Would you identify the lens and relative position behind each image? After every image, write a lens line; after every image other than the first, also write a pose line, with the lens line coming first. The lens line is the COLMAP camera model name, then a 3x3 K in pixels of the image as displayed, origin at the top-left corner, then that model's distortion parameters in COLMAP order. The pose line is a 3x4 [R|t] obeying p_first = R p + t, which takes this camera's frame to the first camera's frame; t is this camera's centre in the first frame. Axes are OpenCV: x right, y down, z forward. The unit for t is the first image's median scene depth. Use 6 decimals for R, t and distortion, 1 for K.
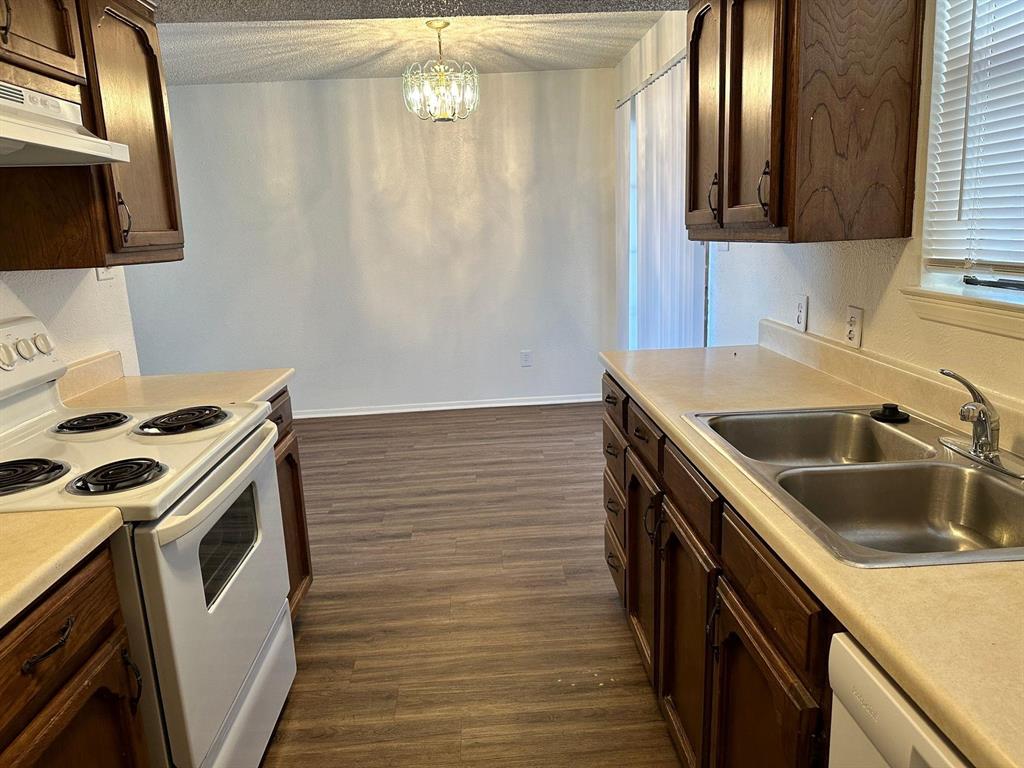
lens RADIAL K [[718.1, 0, 512.9], [0, 718.1, 386.2], [0, 0, 1]] dist [0.036161, -0.012863]
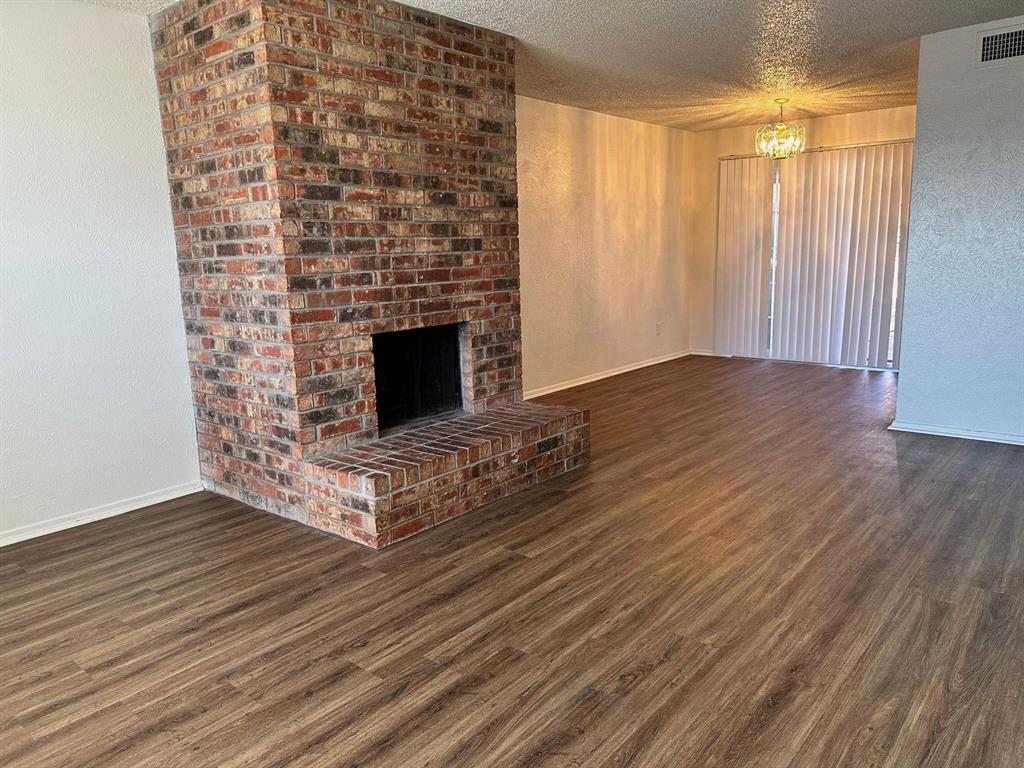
lens RADIAL K [[718.1, 0, 504.2], [0, 718.1, 389.3], [0, 0, 1]] dist [0.036161, -0.012863]
pose [[0.694853, -0.117177, 0.709542, -1.326374], [0.148377, 0.988767, 0.017984, 0.009580], [-0.703679, 0.092784, 0.704434, 0.272859]]
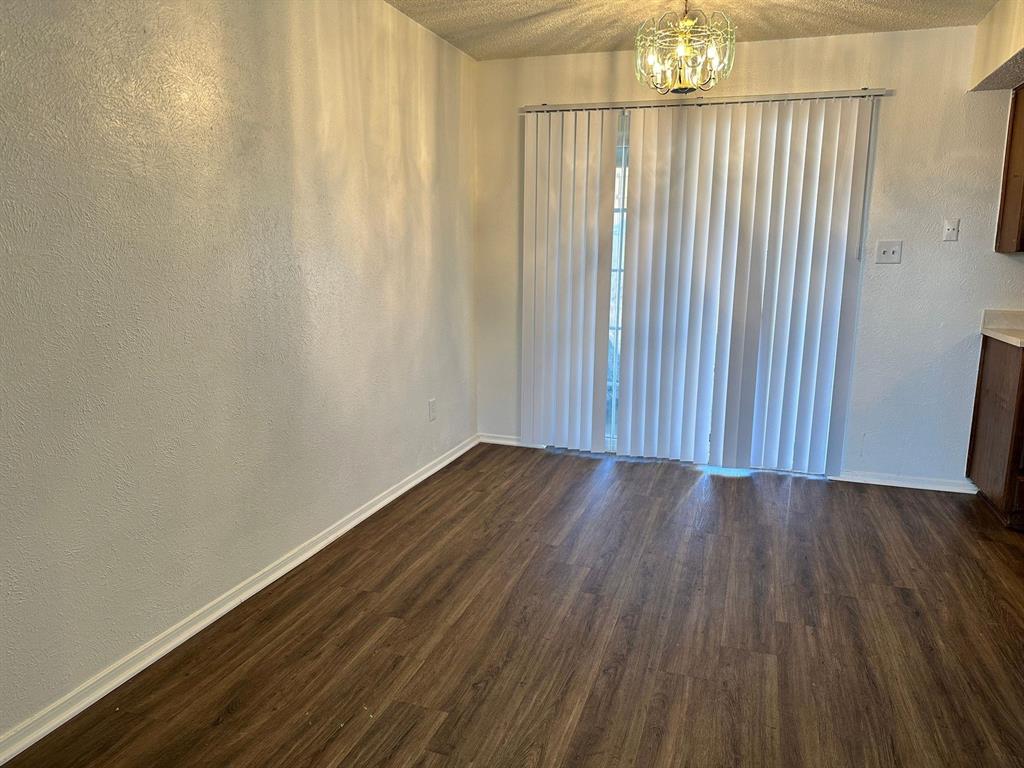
lens RADIAL K [[718.1, 0, 519.4], [0, 718.1, 388.6], [0, 0, 1]] dist [0.036161, -0.012863]
pose [[0.364665, -0.127039, 0.922432, -0.713097], [0.169579, 0.983143, 0.068360, -0.107547], [-0.915567, 0.131497, 0.380061, 0.702617]]
